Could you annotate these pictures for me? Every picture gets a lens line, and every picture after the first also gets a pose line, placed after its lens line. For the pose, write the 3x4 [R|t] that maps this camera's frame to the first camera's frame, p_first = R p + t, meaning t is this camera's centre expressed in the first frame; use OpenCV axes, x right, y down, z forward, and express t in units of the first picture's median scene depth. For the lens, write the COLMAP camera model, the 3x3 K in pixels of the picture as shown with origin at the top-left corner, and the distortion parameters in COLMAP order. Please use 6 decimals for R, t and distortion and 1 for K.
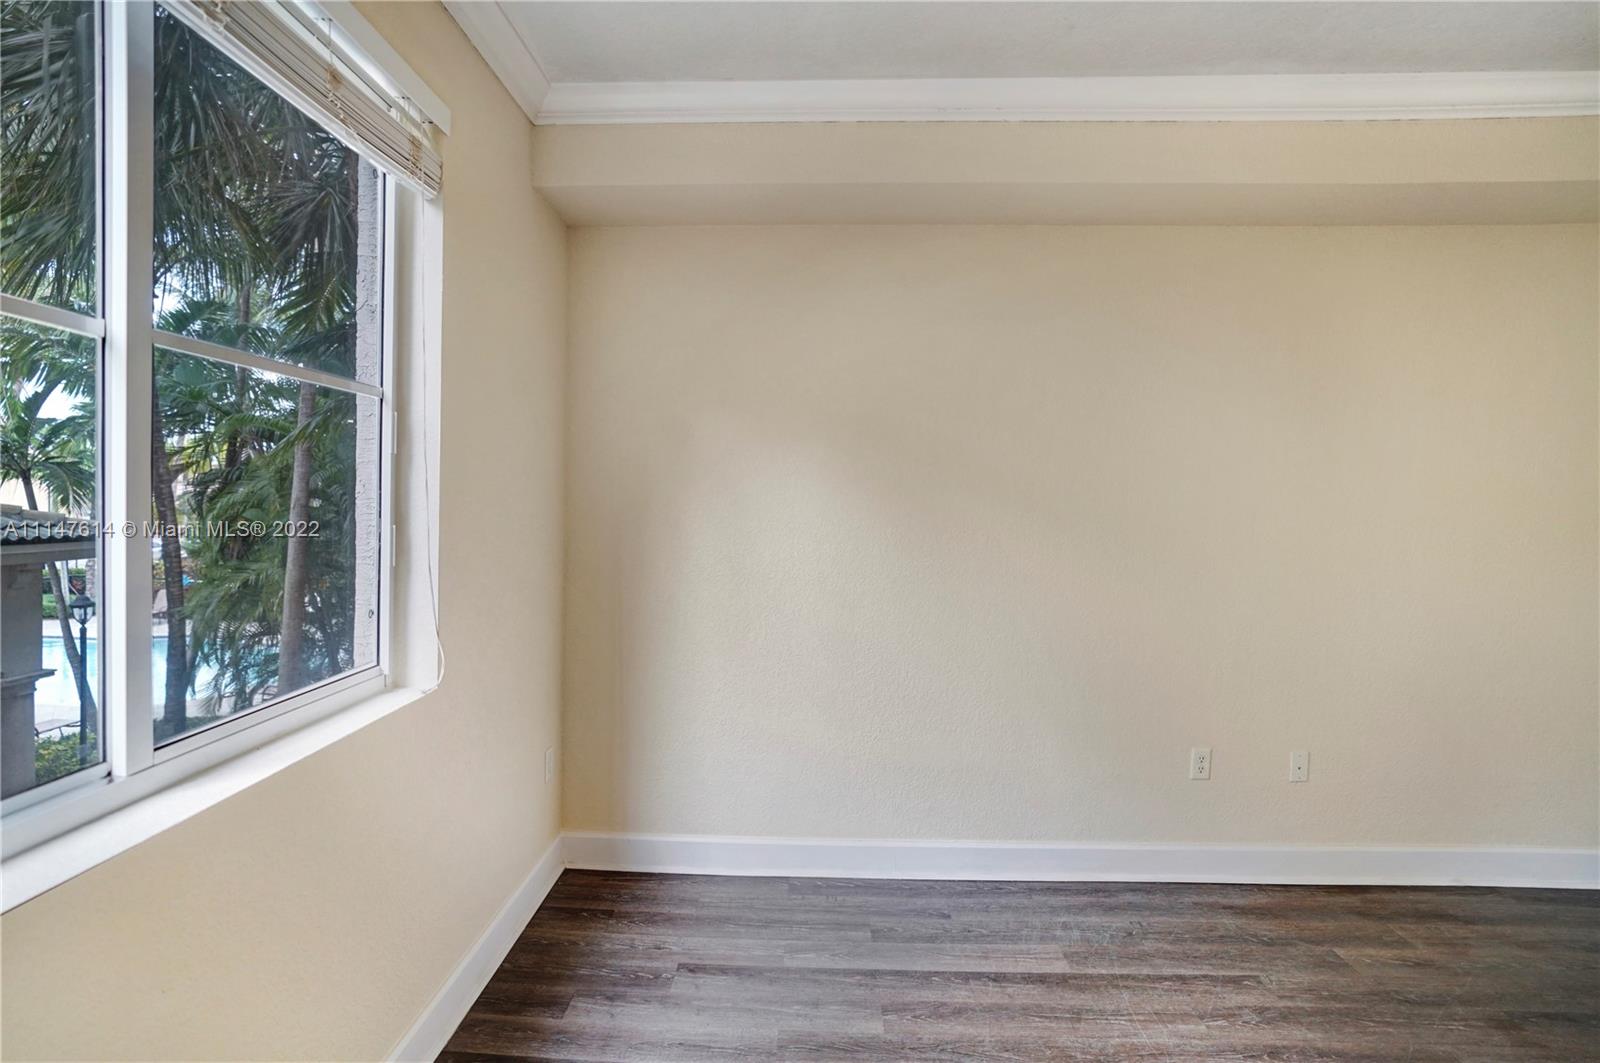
lens RADIAL K [[792.0, 0, 780.0], [0, 792.0, 506.5], [0, 0, 1]] dist [-0.070321, 0.024771]
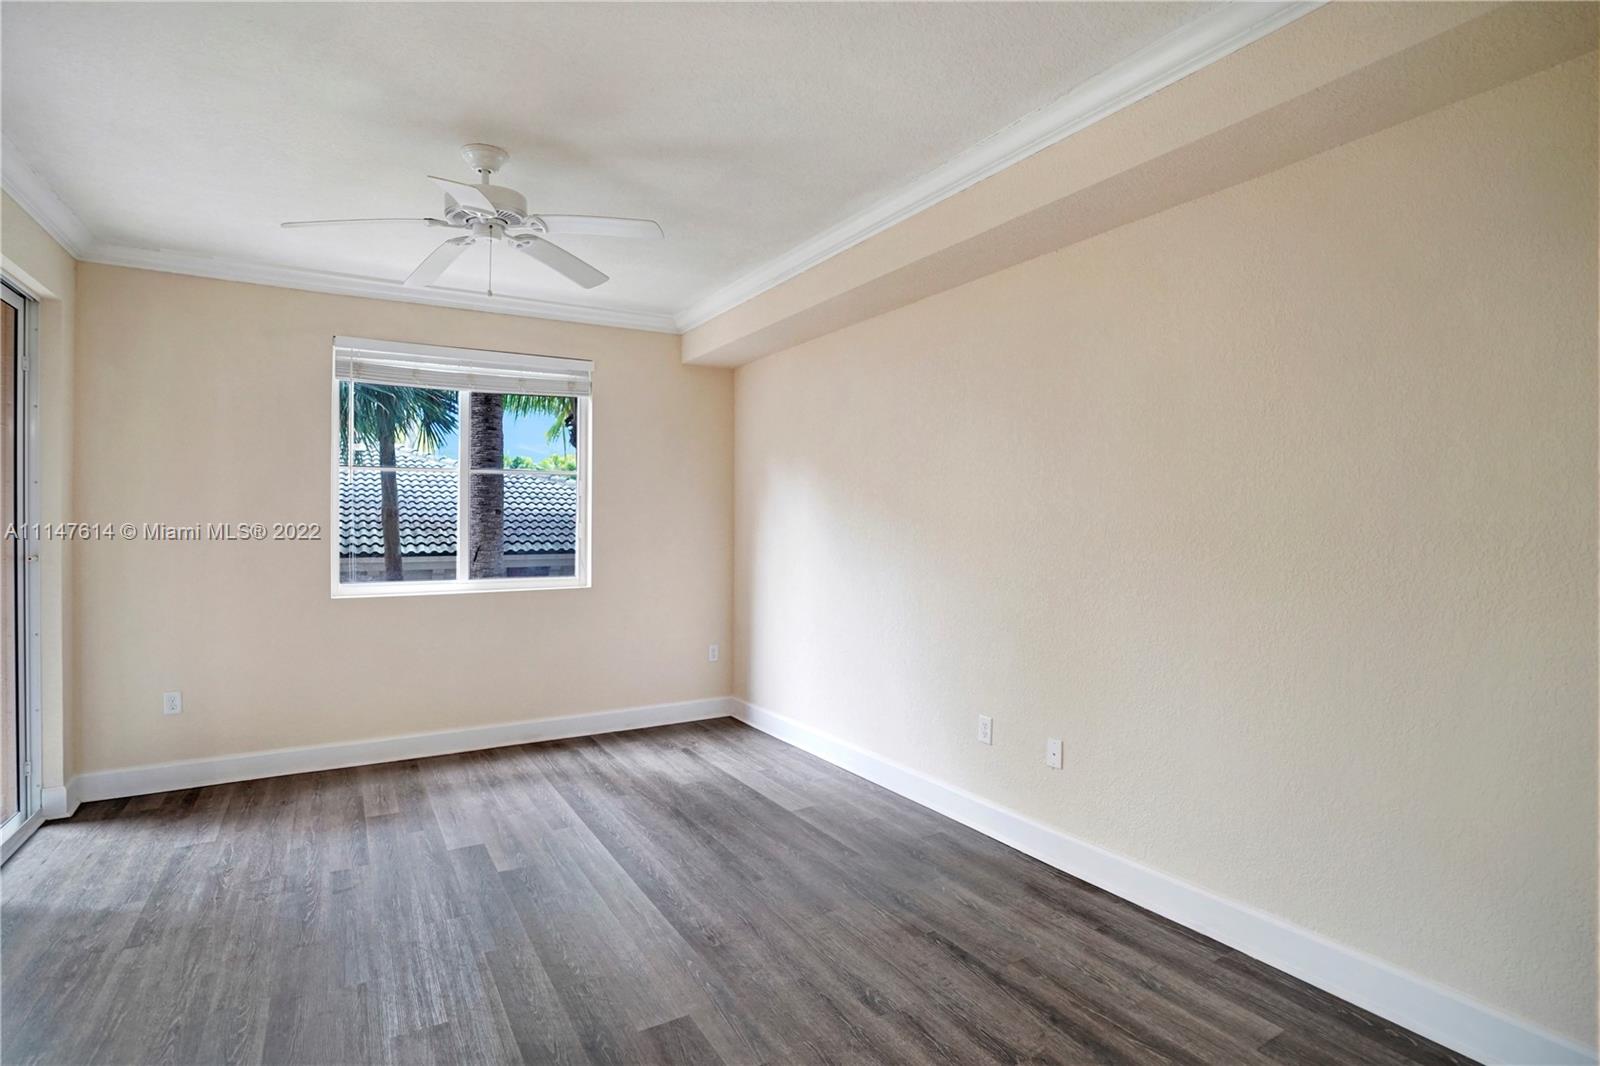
lens RADIAL K [[792.0, 0, 780.0], [0, 792.0, 508.0], [0, 0, 1]] dist [-0.070321, 0.024771]
pose [[0.528951, -0.030433, -0.848107, 1.634223], [-0.002374, 0.999300, -0.037339, 0.054768], [0.848649, 0.021764, 0.528508, 0.130737]]
